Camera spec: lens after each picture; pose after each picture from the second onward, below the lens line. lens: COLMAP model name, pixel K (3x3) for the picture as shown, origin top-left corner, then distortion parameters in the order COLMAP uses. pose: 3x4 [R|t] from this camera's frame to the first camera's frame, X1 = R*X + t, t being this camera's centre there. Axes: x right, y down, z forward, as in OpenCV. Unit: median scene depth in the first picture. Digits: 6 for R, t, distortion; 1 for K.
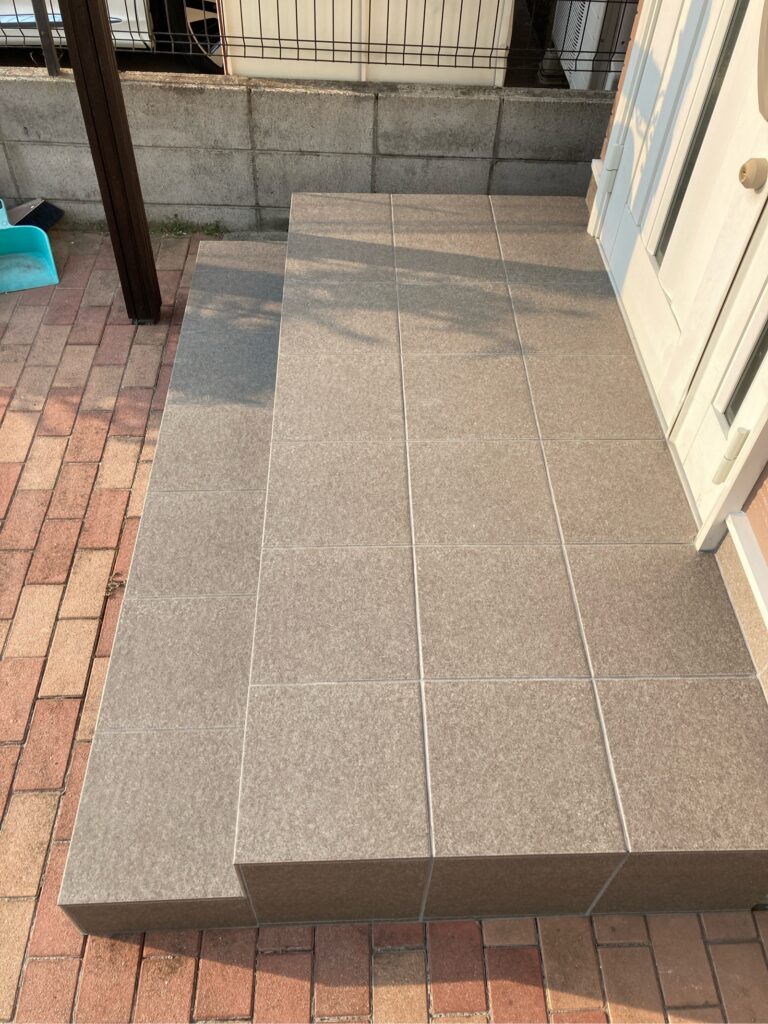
lens RADIAL K [[836.1, 0, 384.0], [0, 836.1, 512.0], [0, 0, 1]] dist [-0.005708, 0.002758]
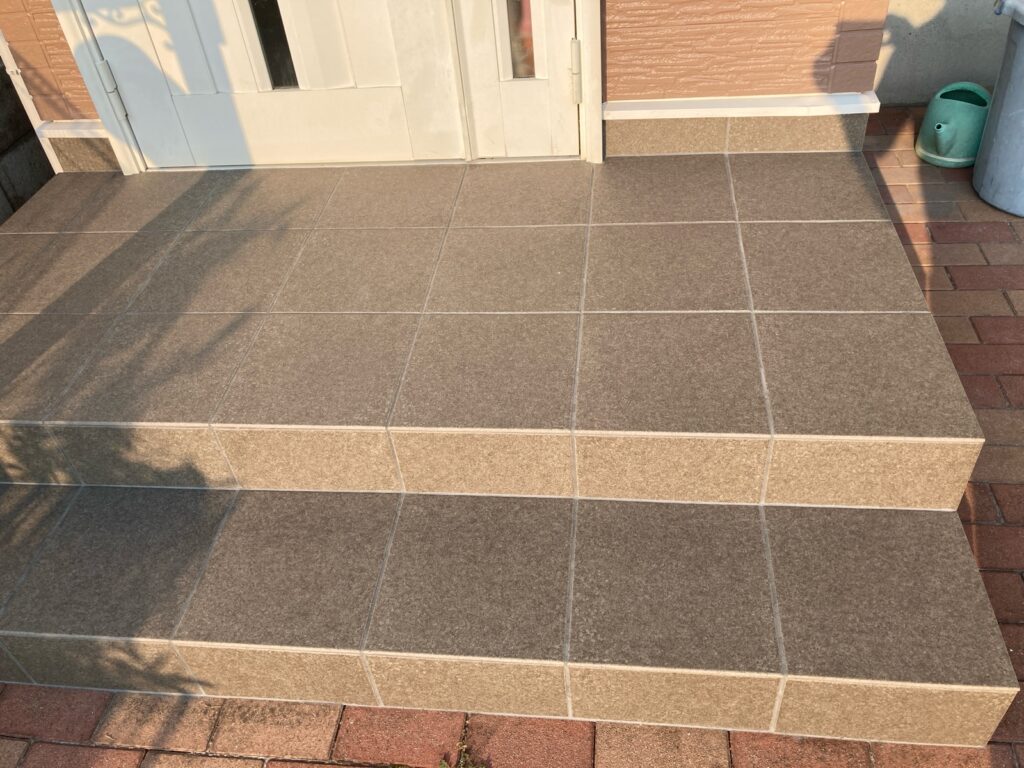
lens RADIAL K [[836.1, 0, 512.0], [0, 836.1, 384.0], [0, 0, 1]] dist [-0.005708, 0.002758]
pose [[0.136133, -0.687992, 0.712836, -0.580547], [0.803288, 0.497779, 0.327023, -0.239738], [-0.579824, 0.528094, 0.620420, 0.435222]]
